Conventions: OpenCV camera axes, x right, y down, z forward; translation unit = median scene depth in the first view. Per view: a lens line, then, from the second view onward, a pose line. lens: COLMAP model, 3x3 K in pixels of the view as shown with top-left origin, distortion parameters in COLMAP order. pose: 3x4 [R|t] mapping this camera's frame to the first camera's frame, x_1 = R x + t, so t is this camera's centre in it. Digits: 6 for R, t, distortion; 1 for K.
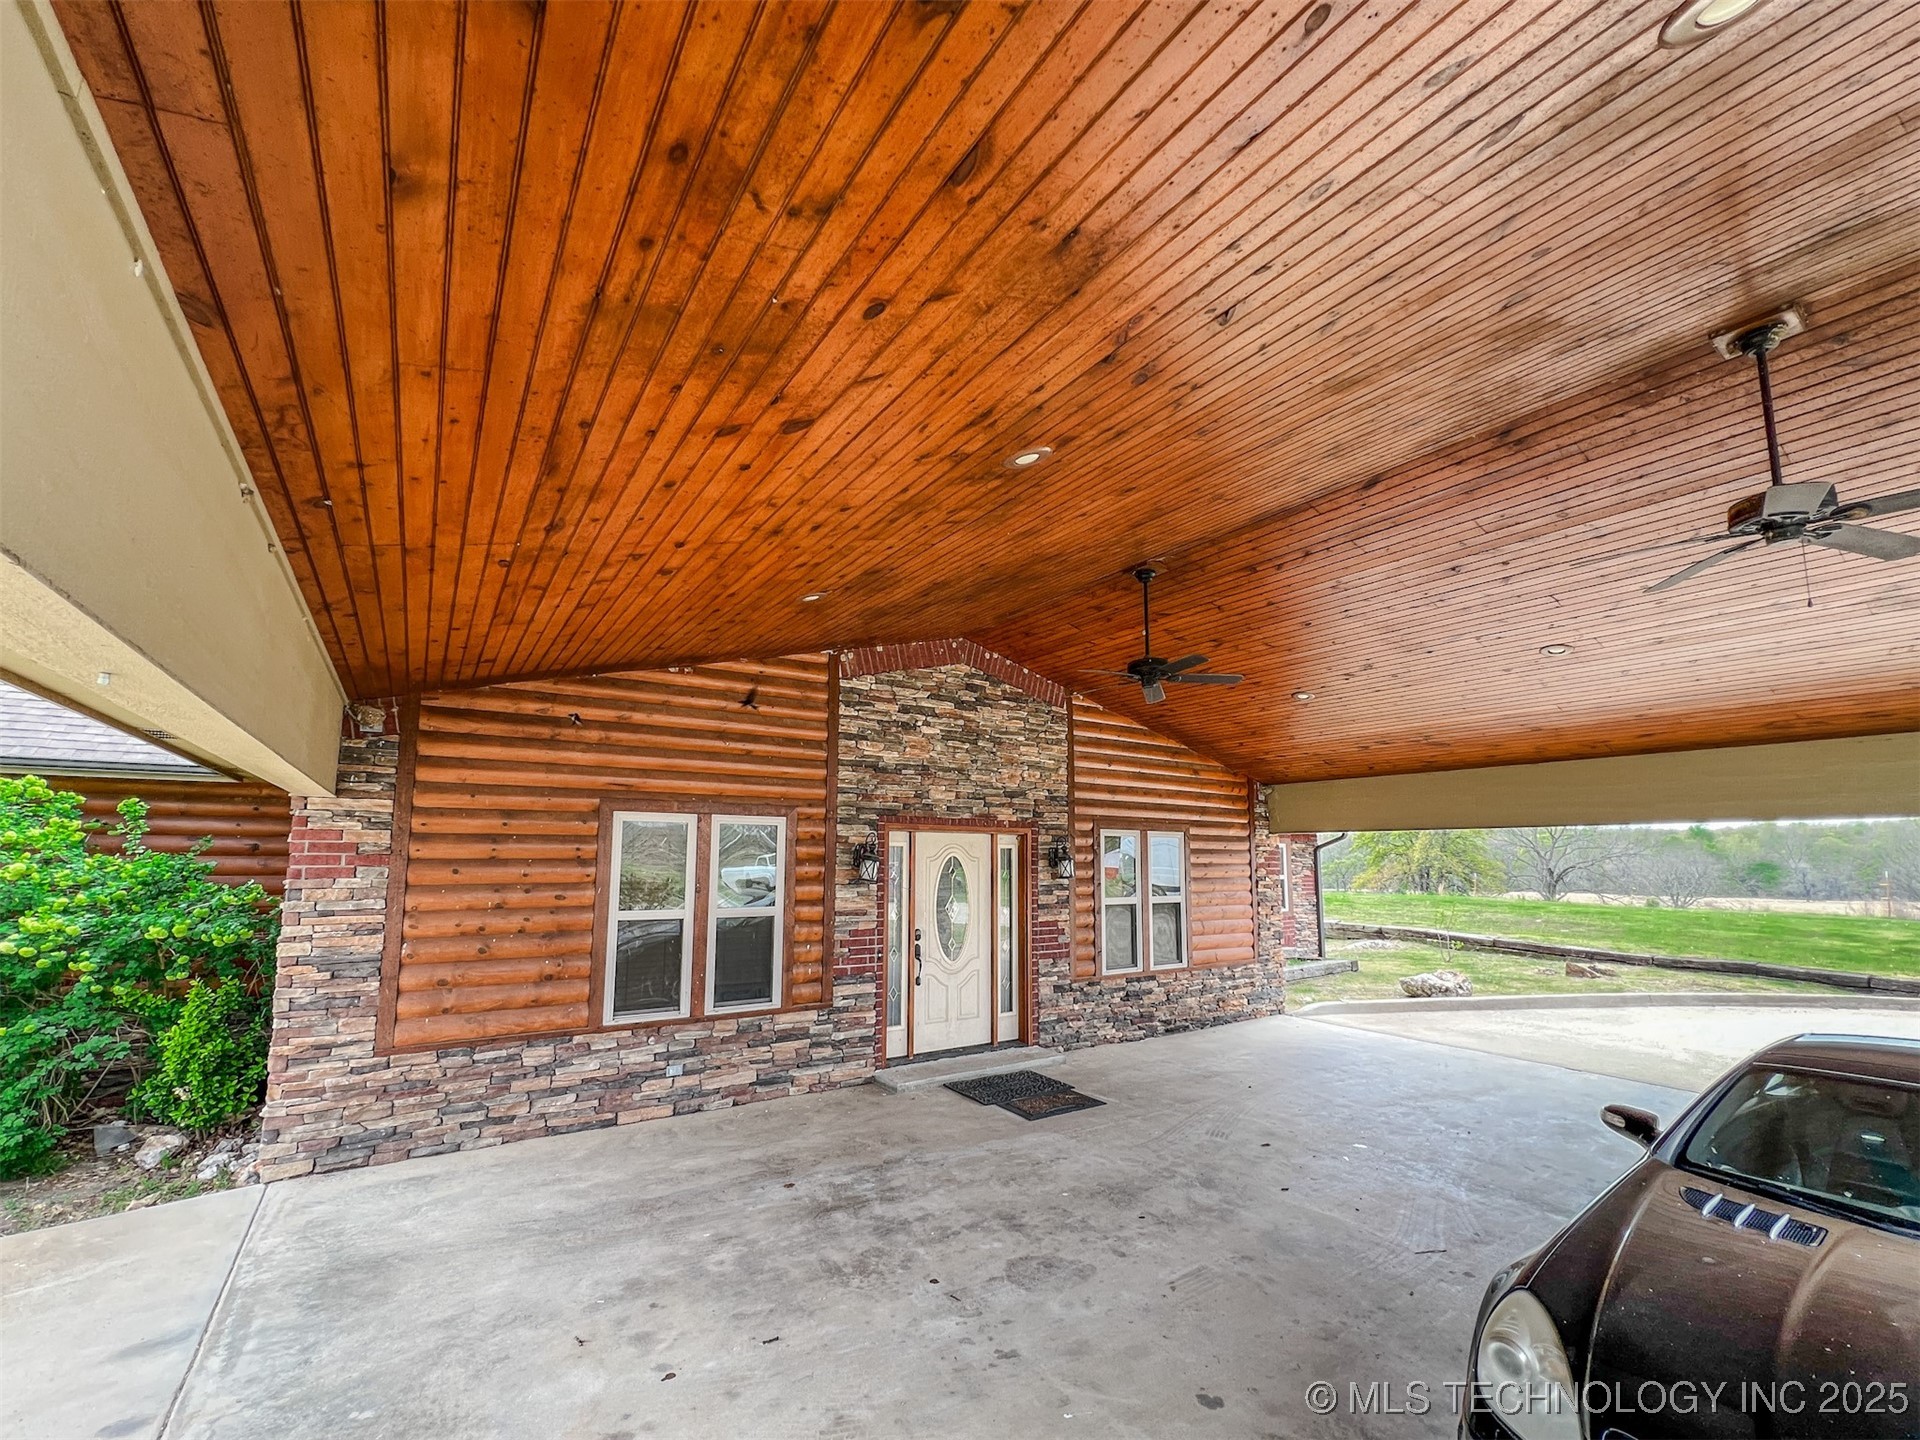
lens RADIAL K [[771.7, 0, 965.7], [0, 771.7, 735.9], [0, 0, 1]] dist [-0.002177, -0.000046]
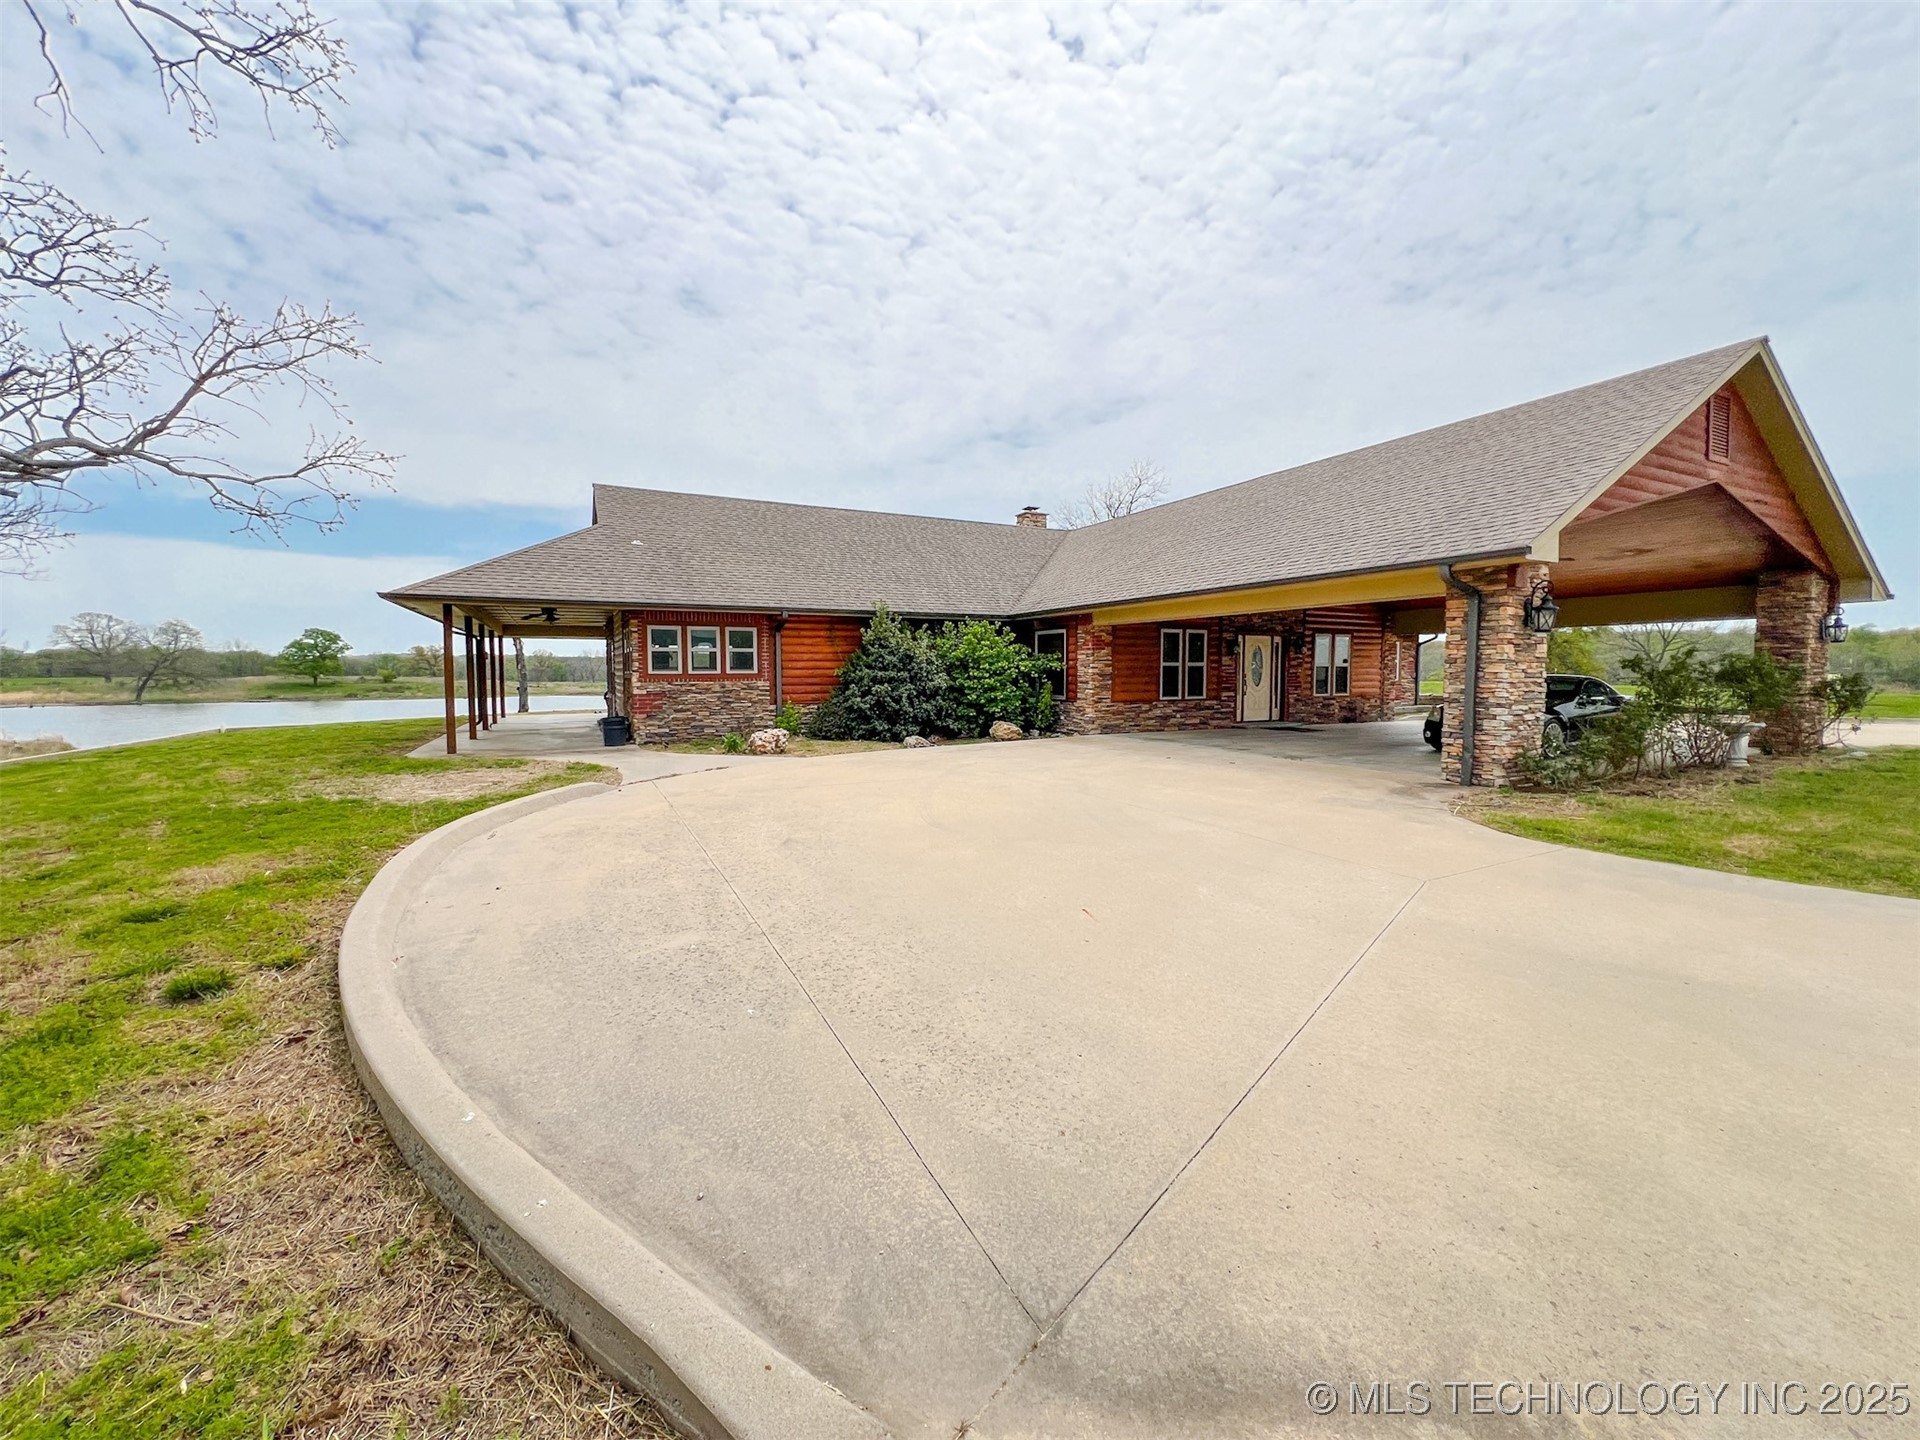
lens RADIAL K [[771.7, 0, 955.5], [0, 771.7, 721.3], [0, 0, 1]] dist [-0.002177, -0.000046]
pose [[0.992391, -0.003470, -0.123081, -0.749121], [0.029881, 0.976508, 0.213397, -0.178366], [0.119449, -0.215451, 0.969182, -1.724758]]
